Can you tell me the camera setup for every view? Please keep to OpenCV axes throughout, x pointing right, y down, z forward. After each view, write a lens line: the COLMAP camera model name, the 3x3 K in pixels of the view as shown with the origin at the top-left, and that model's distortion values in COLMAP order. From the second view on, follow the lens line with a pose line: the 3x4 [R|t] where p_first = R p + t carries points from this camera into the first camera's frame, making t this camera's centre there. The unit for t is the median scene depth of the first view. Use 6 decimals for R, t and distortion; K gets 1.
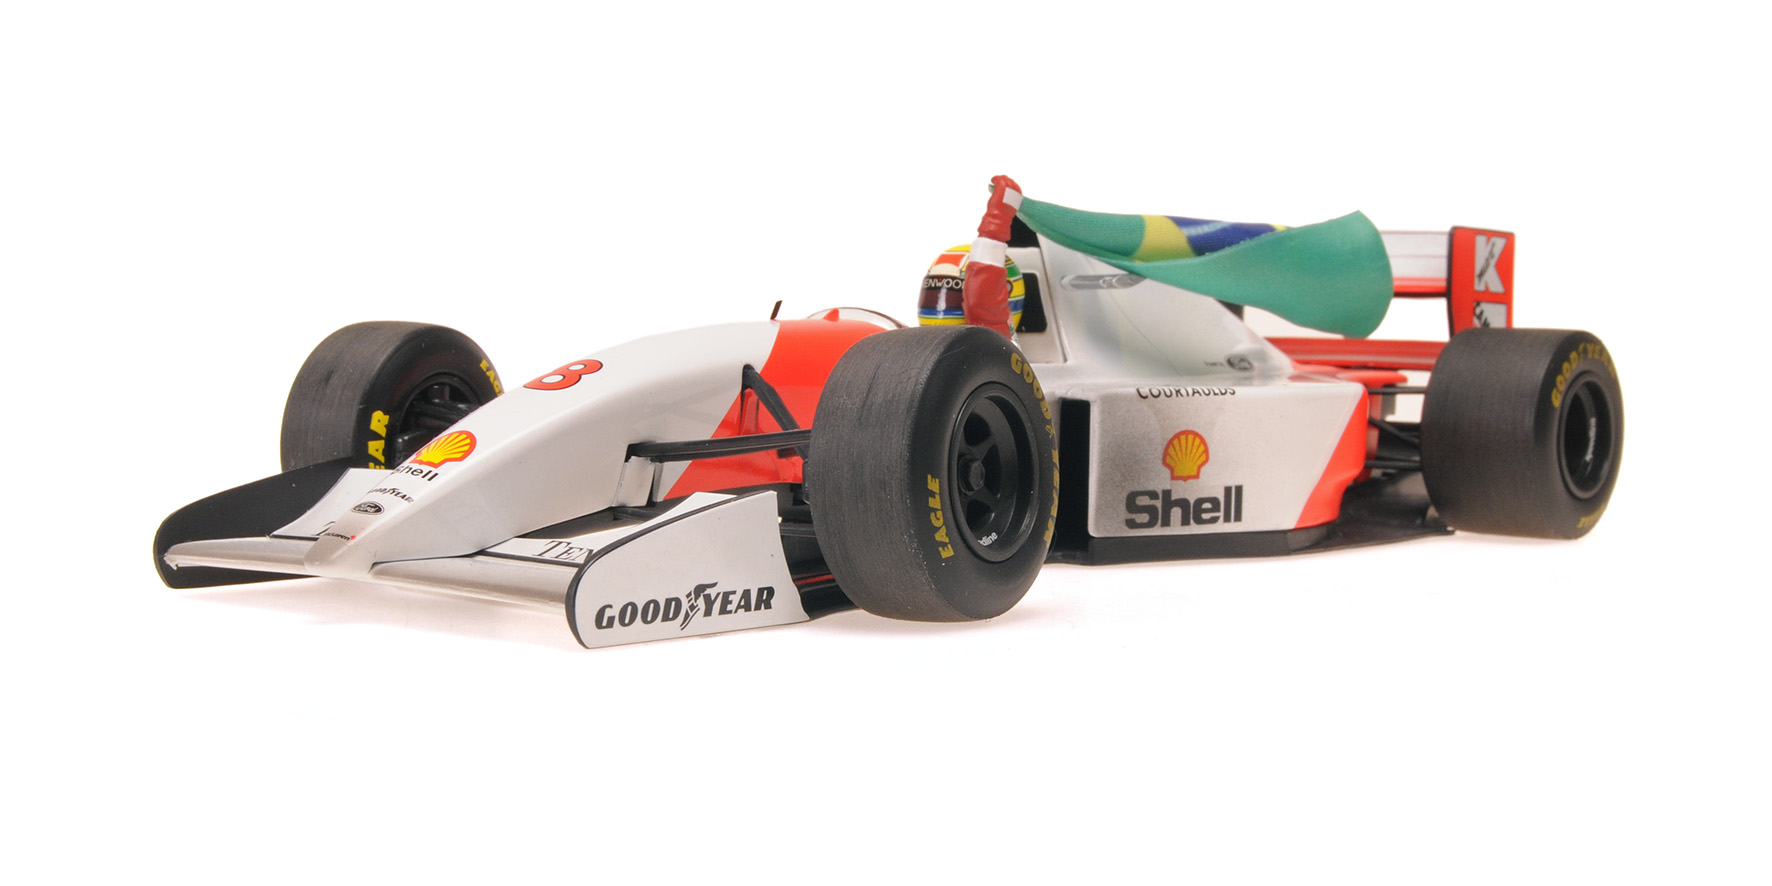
lens RADIAL K [[2570.8, 0, 886.0], [0, 2570.8, 443.0], [0, 0, 1]] dist [0.015002, 0.015247]
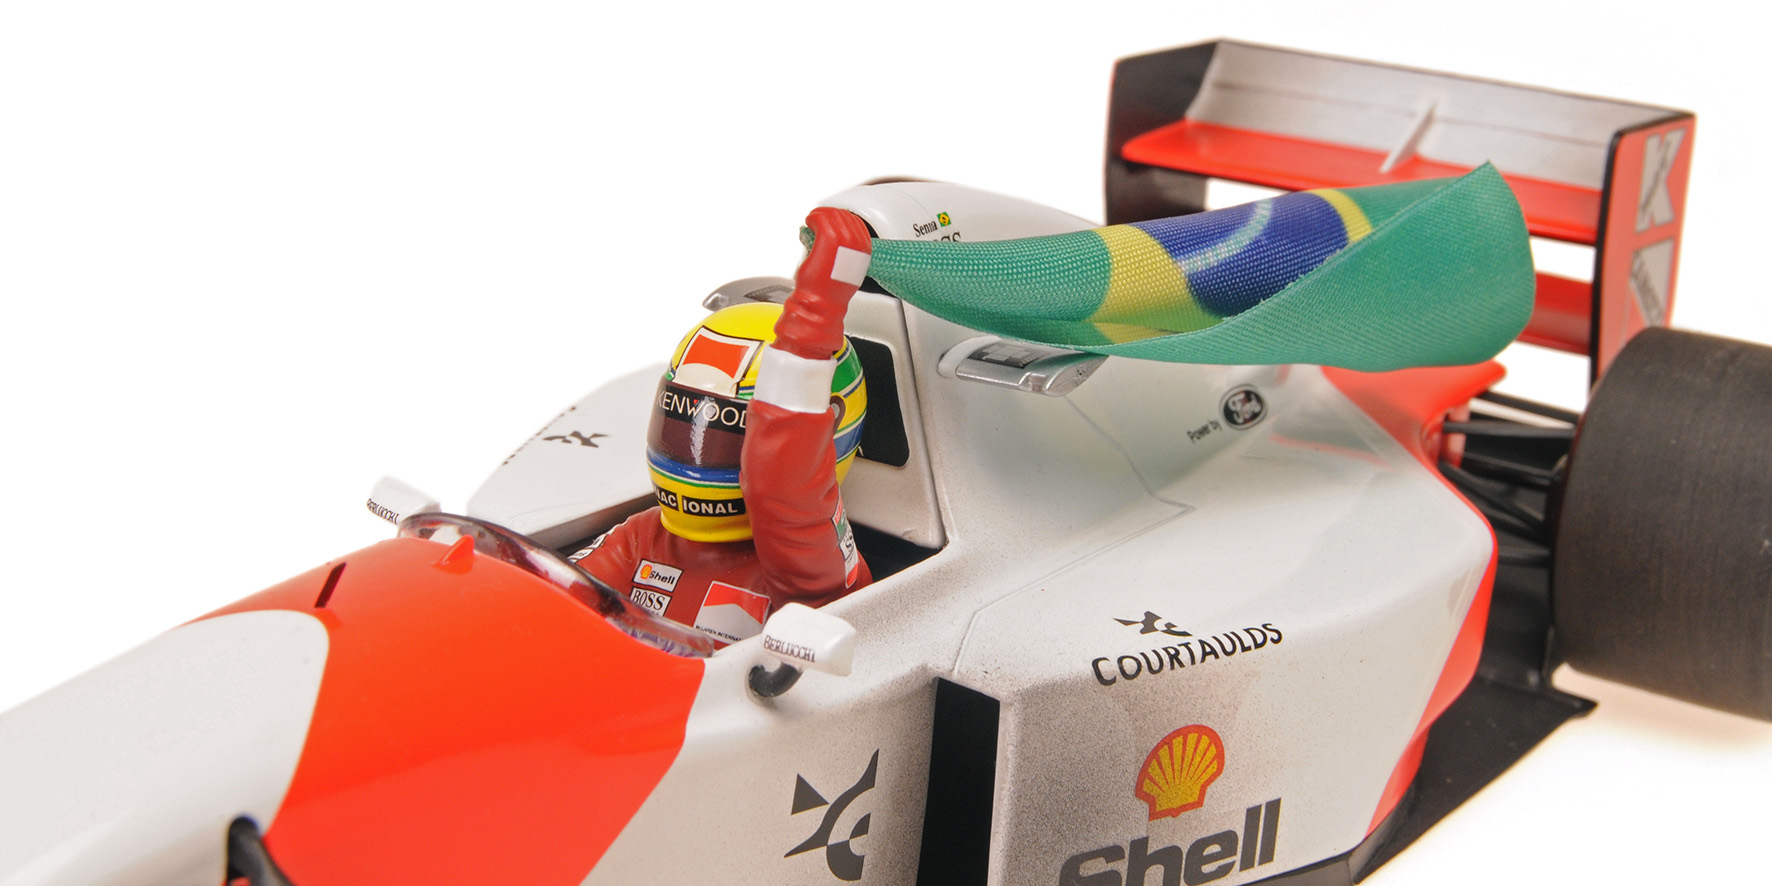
lens RADIAL K [[2622.2, 0, 886.6], [0, 2622.2, 397.8], [0, 0, 1]] dist [-0.140504, -0.002416]
pose [[0.996337, 0.012946, 0.084531, 0.015707], [-0.032115, 0.972767, 0.229548, -0.180184], [-0.079257, -0.231422, 0.969620, 0.527645]]
